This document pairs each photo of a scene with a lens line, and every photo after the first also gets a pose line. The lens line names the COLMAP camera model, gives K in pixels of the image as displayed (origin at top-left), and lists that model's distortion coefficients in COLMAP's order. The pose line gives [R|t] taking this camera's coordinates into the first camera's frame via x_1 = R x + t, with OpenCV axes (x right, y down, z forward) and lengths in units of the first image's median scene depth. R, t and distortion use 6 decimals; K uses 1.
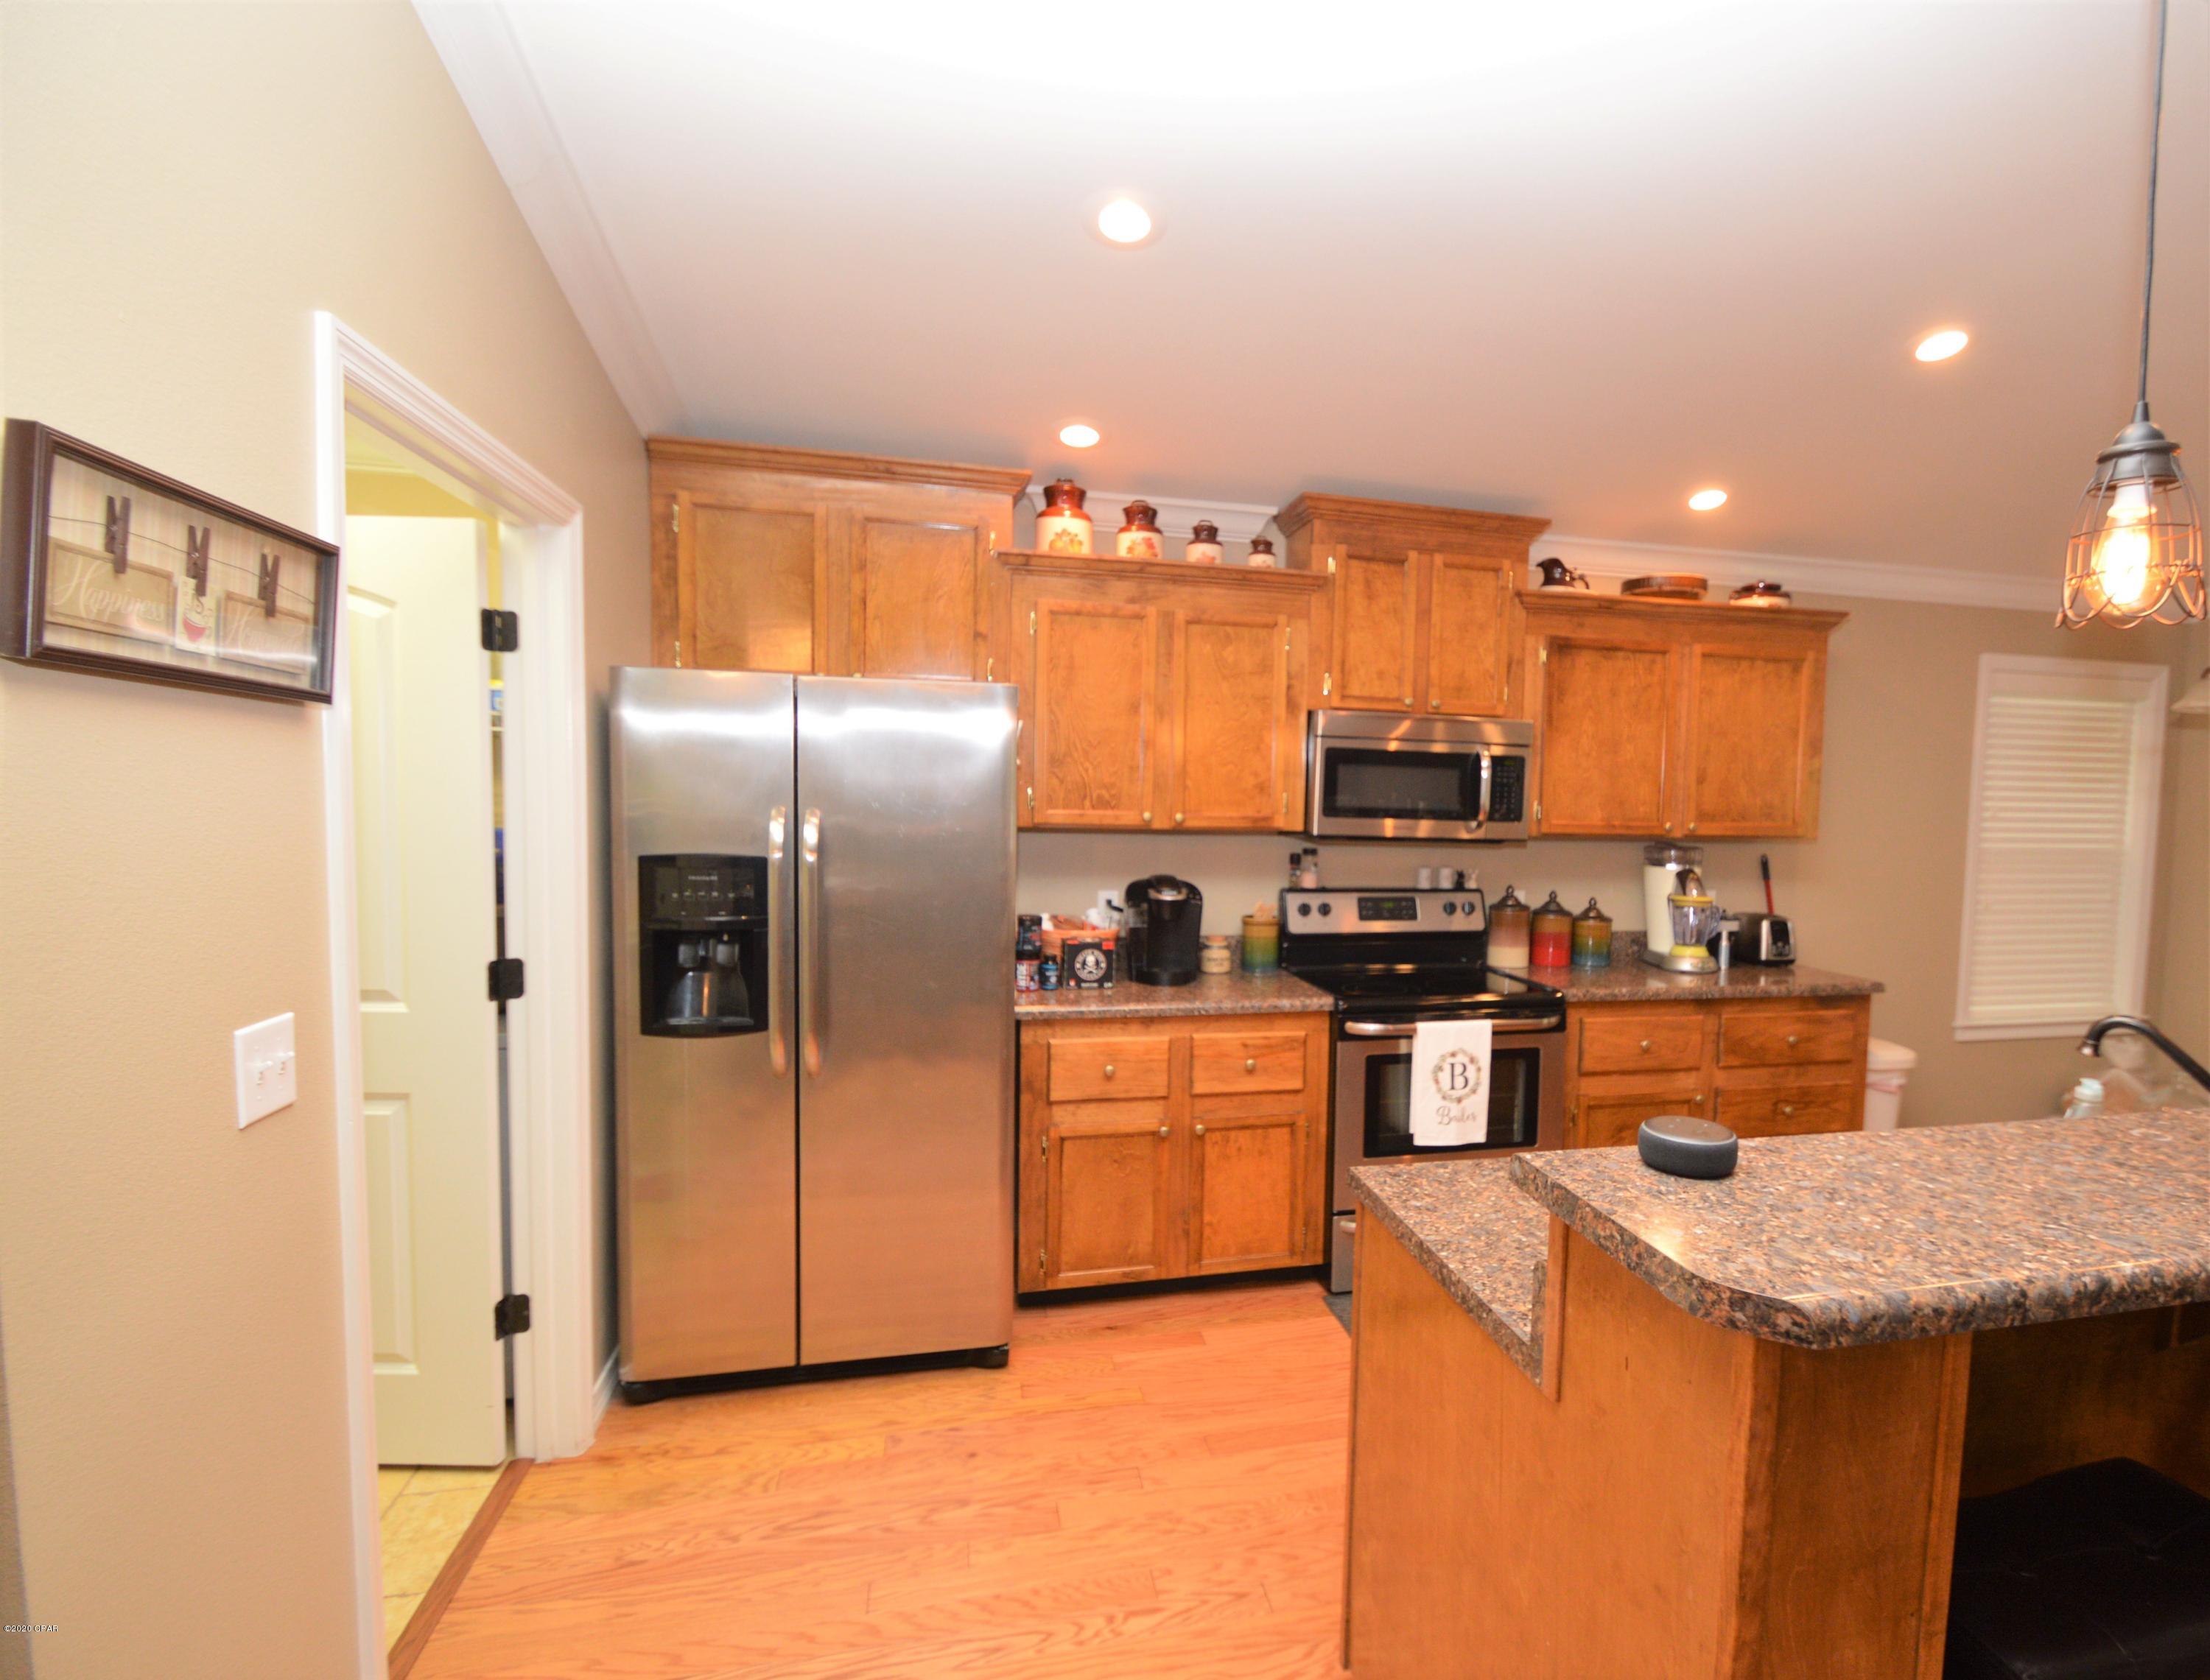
lens RADIAL K [[1104.8, 0, 1248.1], [0, 1104.8, 863.7], [0, 0, 1]] dist [0.001169, 0.000180]
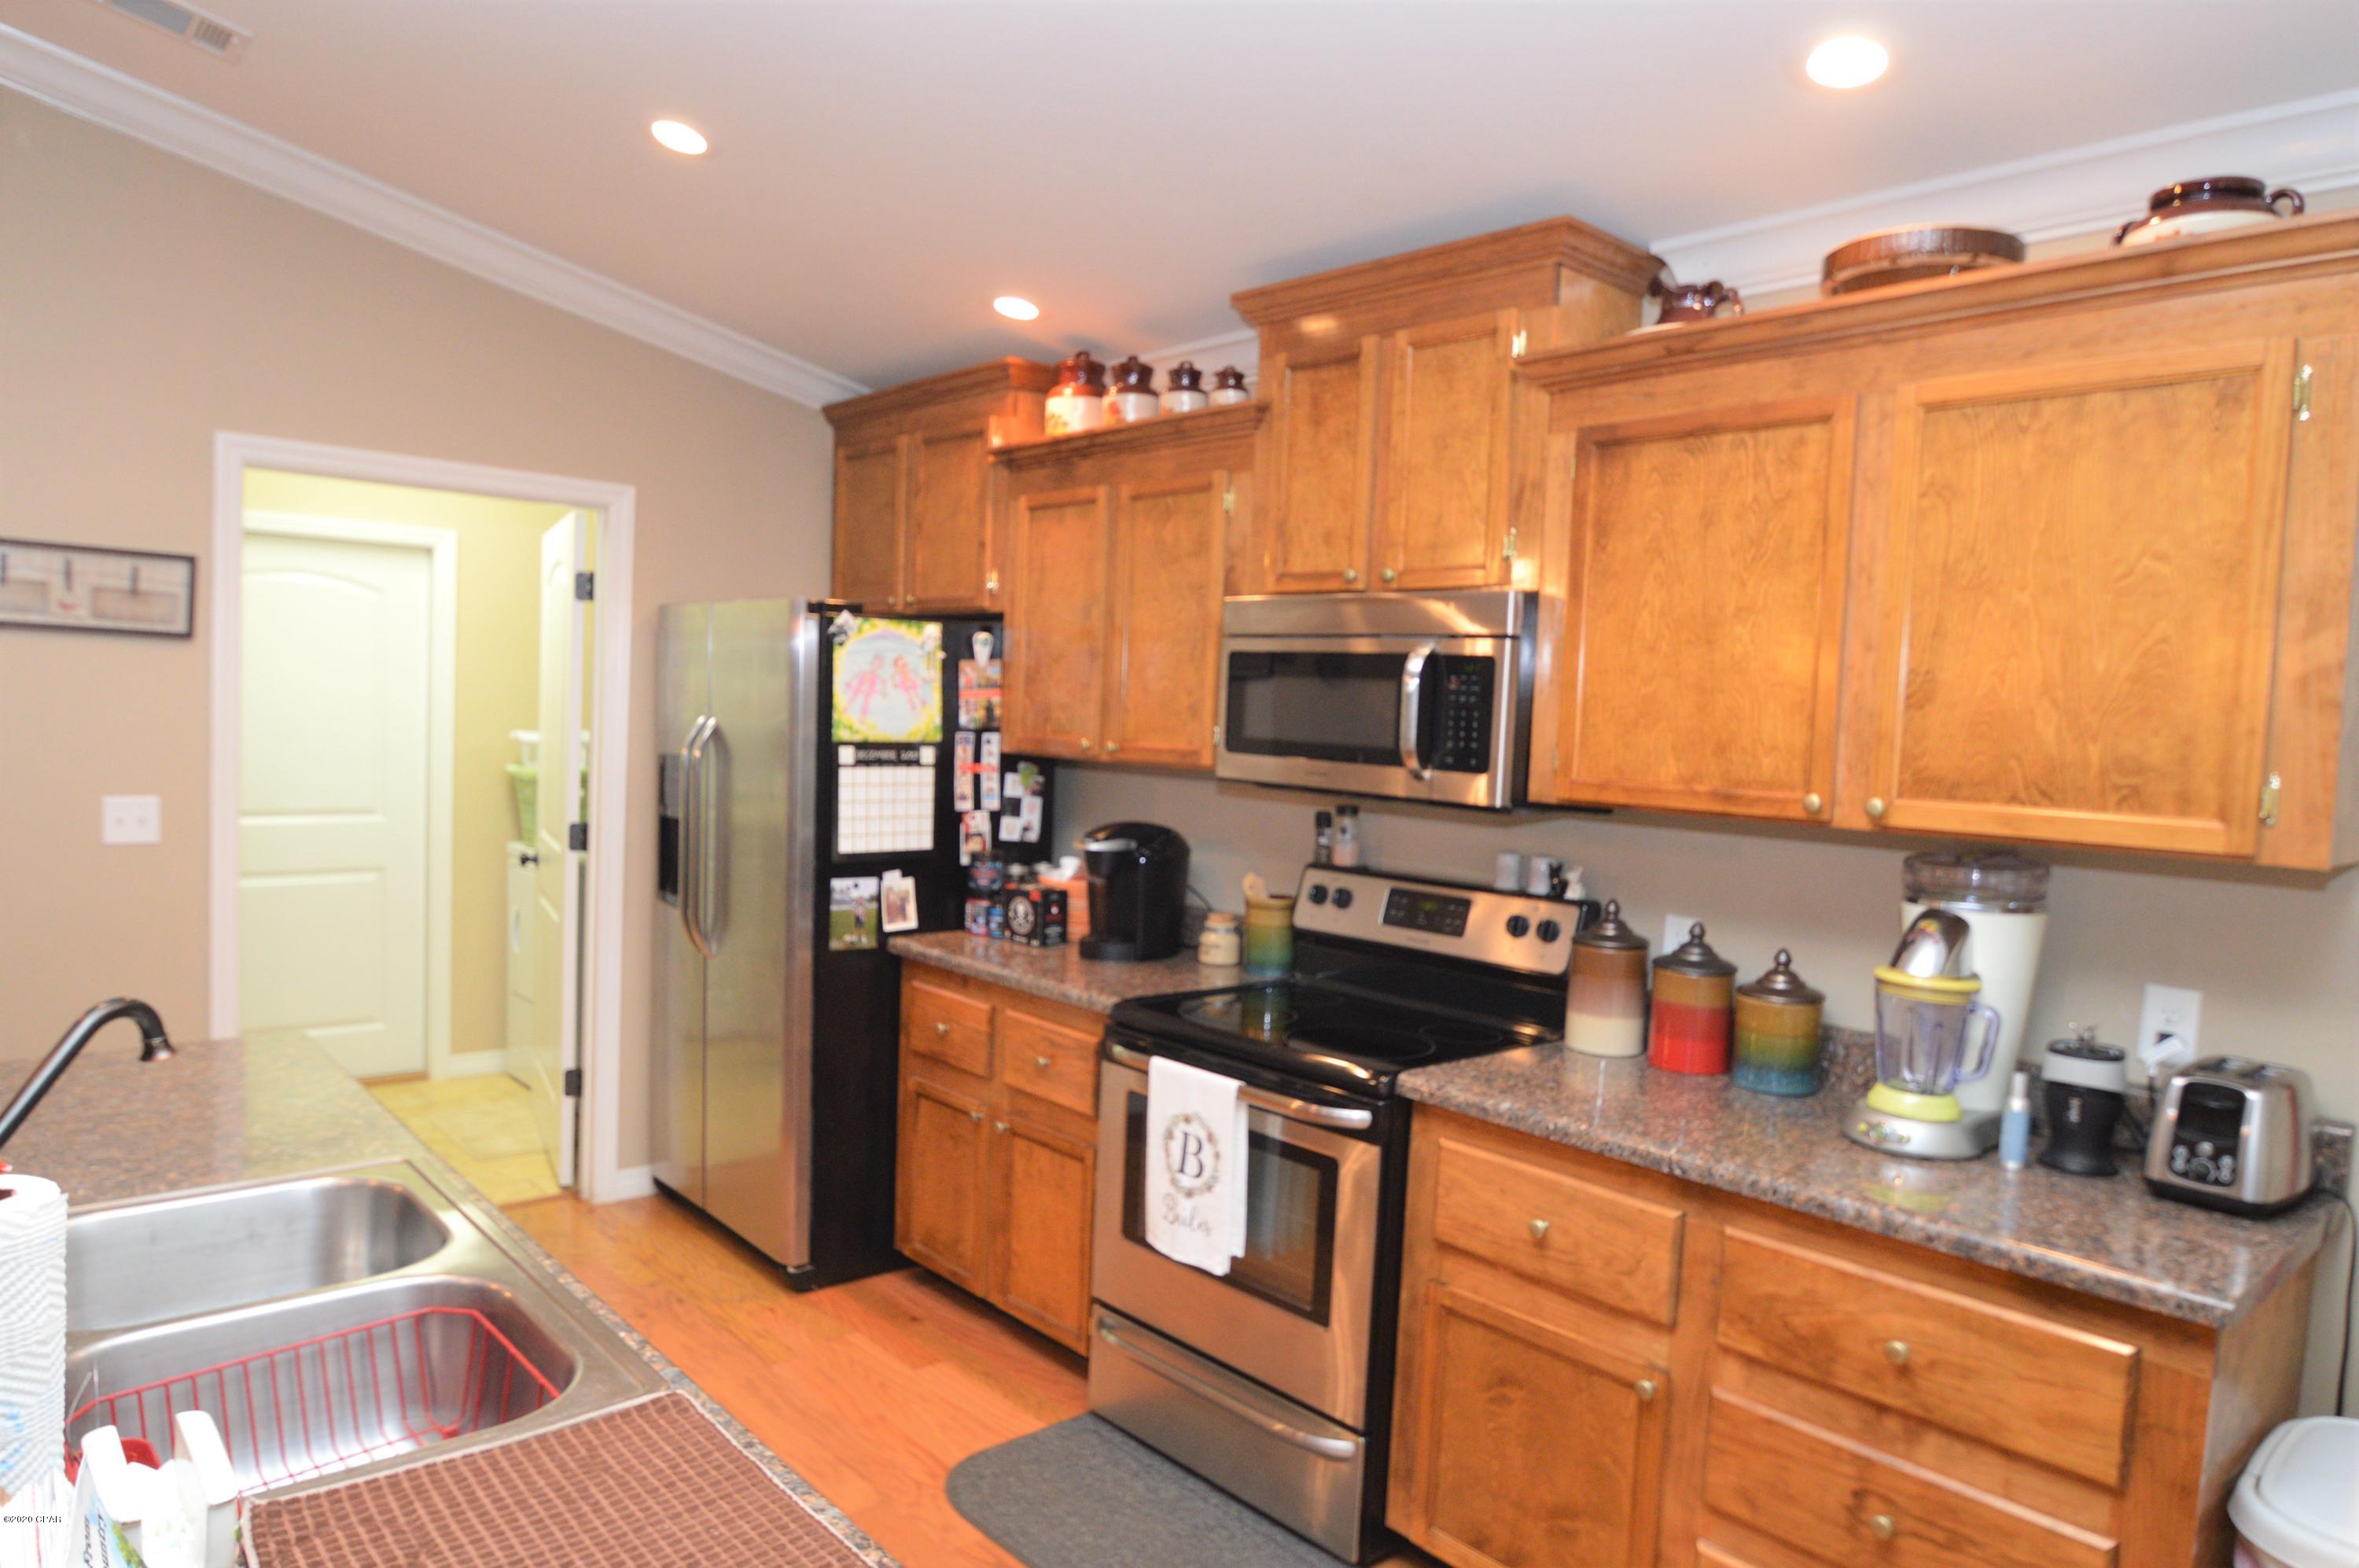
lens RADIAL K [[1452.9, 0, 1178.7], [0, 1452.9, 799.9], [0, 0, 1]] dist [-0.028361, -0.000780]
pose [[0.463580, 0.051574, -0.884553, 0.809407], [-0.089829, 0.995897, 0.010988, -0.018453], [0.881490, 0.074364, 0.466311, 0.518265]]
